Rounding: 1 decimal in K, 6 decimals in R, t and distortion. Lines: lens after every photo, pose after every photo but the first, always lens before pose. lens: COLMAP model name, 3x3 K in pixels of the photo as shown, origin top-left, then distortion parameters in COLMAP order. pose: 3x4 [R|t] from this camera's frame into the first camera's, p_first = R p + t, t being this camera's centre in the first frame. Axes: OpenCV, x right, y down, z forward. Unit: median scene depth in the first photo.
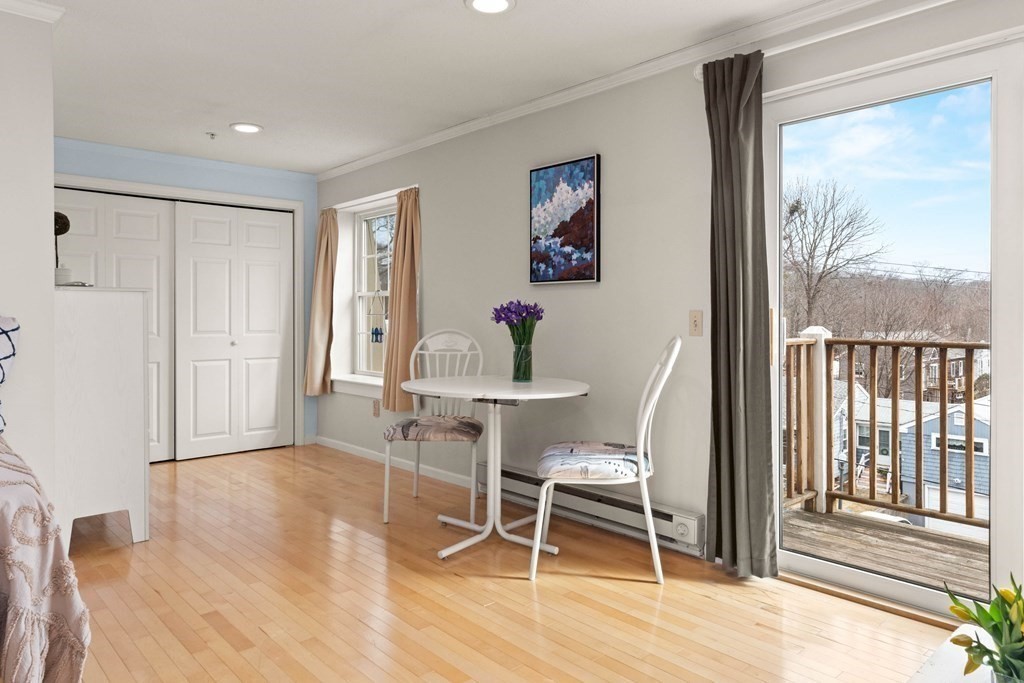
lens RADIAL K [[686.5, 0, 511.4], [0, 686.5, 326.6], [0, 0, 1]] dist [0.004607, 0.003534]
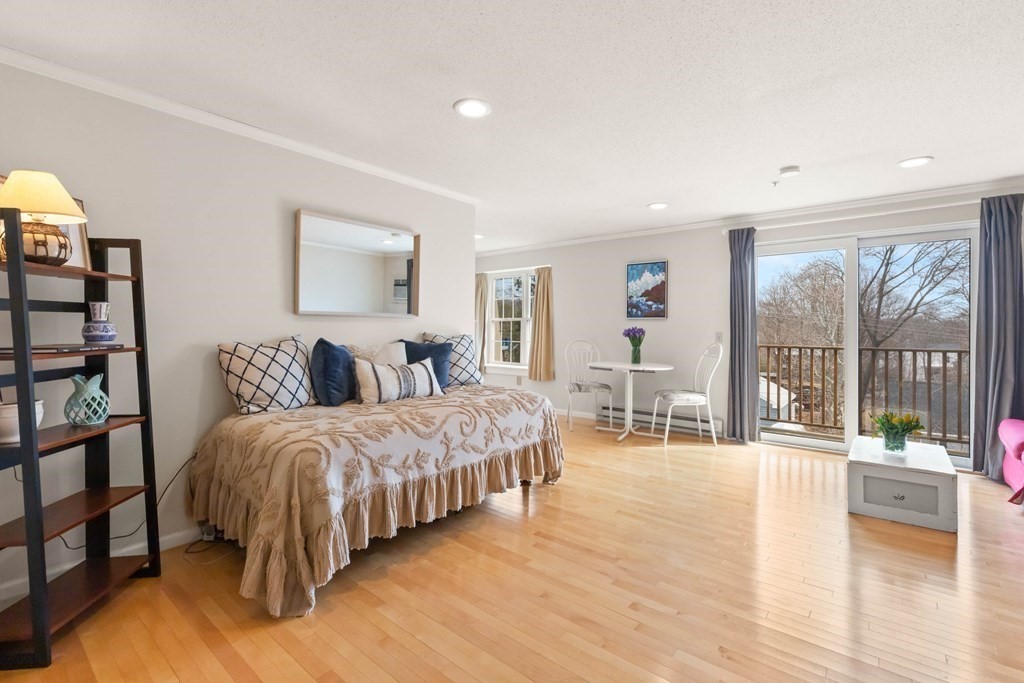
lens RADIAL K [[489.1, 0, 506.7], [0, 489.1, 331.0], [0, 0, 1]] dist [0.002502, 0.000096]
pose [[0.988262, 0.005349, 0.152674, -0.594417], [-0.004096, 0.999955, -0.008519, -0.009276], [-0.152713, 0.007794, 0.988240, -0.450988]]
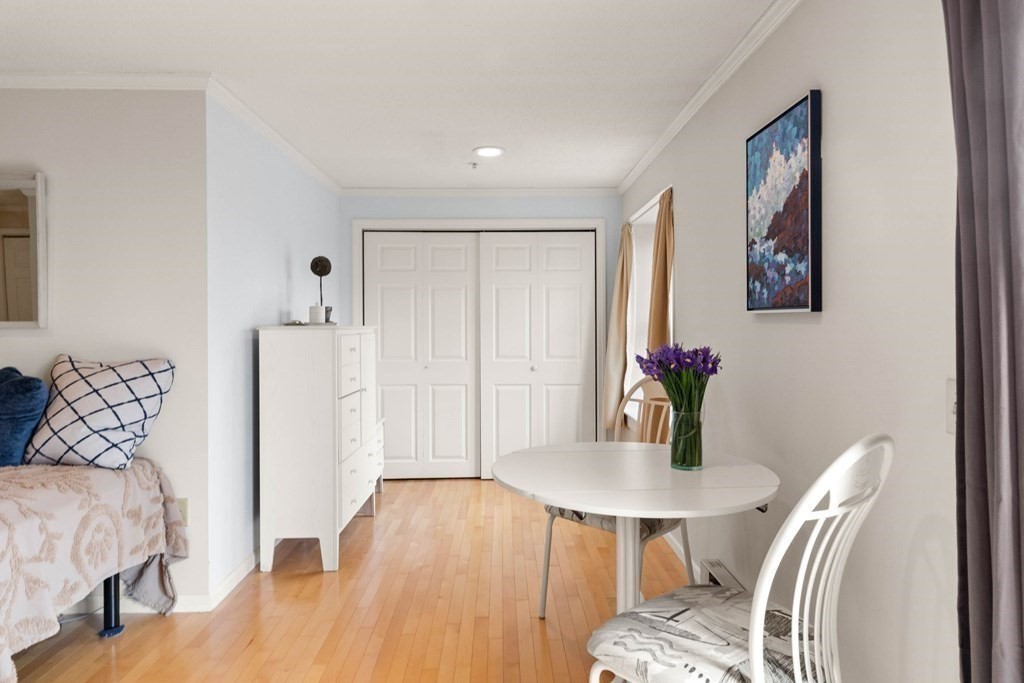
lens RADIAL K [[642.9, 0, 515.3], [0, 642.9, 324.5], [0, 0, 1]] dist [0.016874, -0.007347]
pose [[0.750204, -0.000490, -0.661206, 0.281859], [-0.006352, 0.999948, -0.007948, -0.046649], [0.661176, 0.010163, 0.750162, 0.410765]]
